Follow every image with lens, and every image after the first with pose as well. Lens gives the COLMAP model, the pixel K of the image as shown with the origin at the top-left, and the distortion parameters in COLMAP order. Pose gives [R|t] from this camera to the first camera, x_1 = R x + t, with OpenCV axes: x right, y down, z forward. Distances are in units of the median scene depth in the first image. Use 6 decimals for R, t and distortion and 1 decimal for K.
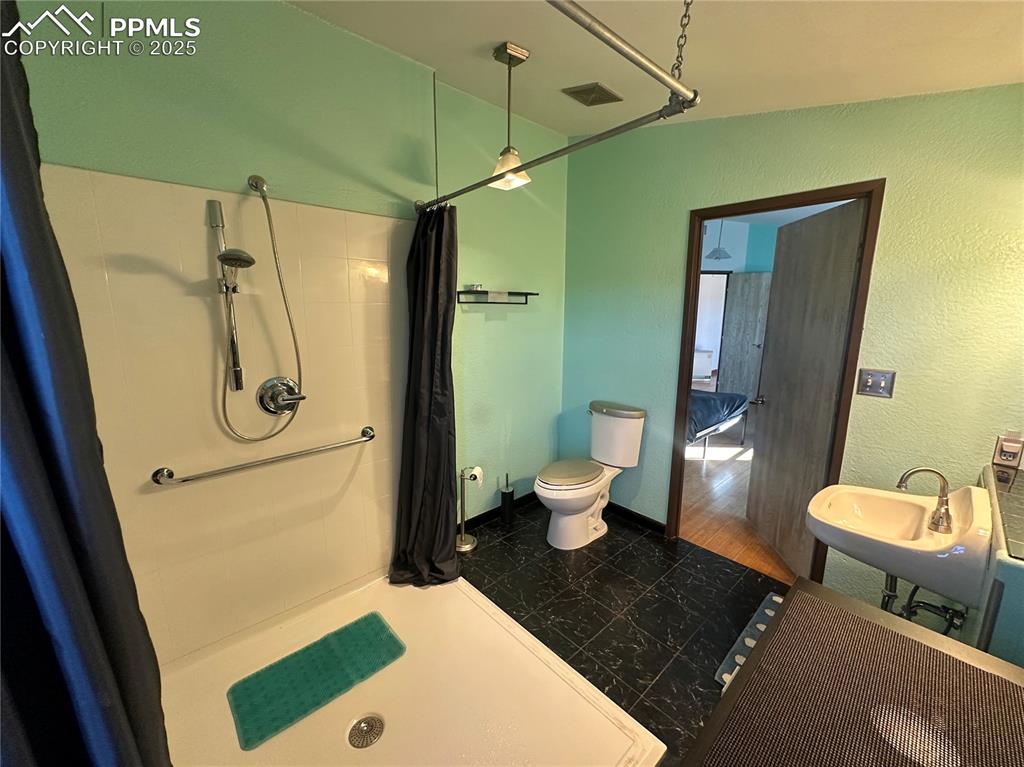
lens RADIAL K [[407.7, 0, 512.0], [0, 407.7, 383.5], [0, 0, 1]] dist [-0.002675, 0.000068]
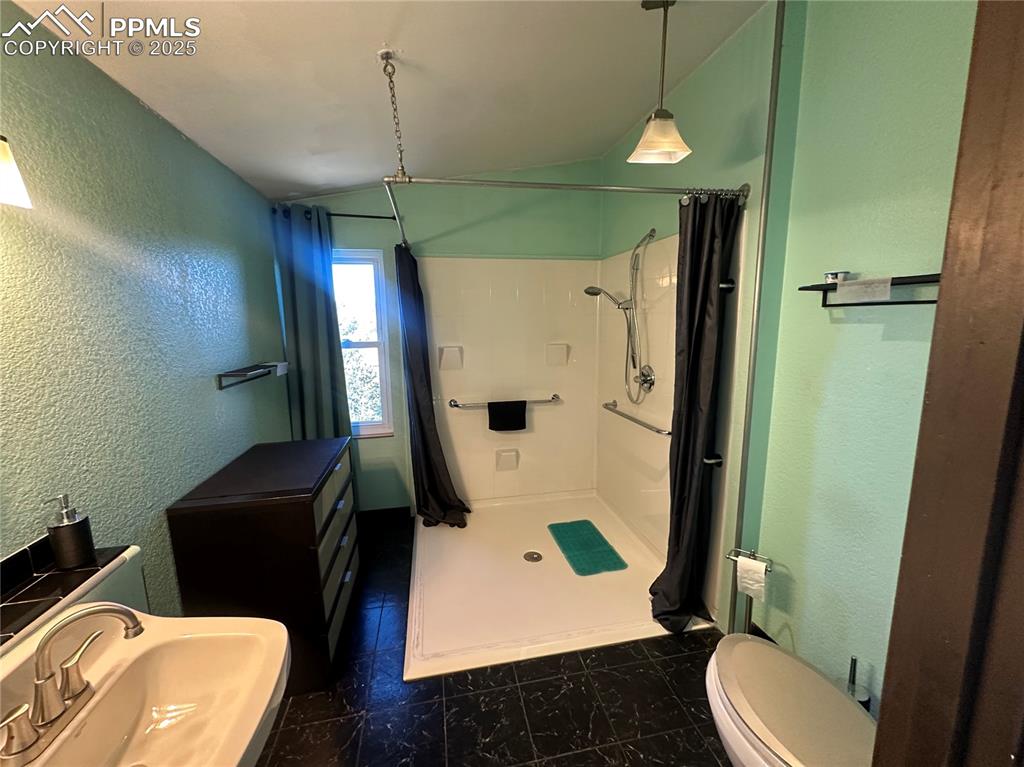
lens RADIAL K [[407.7, 0, 512.0], [0, 407.7, 383.5], [0, 0, 1]] dist [-0.002675, 0.000068]
pose [[-0.514460, 0.137404, -0.846434, 0.553369], [-0.152208, 0.956773, 0.247827, -0.145146], [0.843898, 0.256331, -0.471307, 0.800426]]
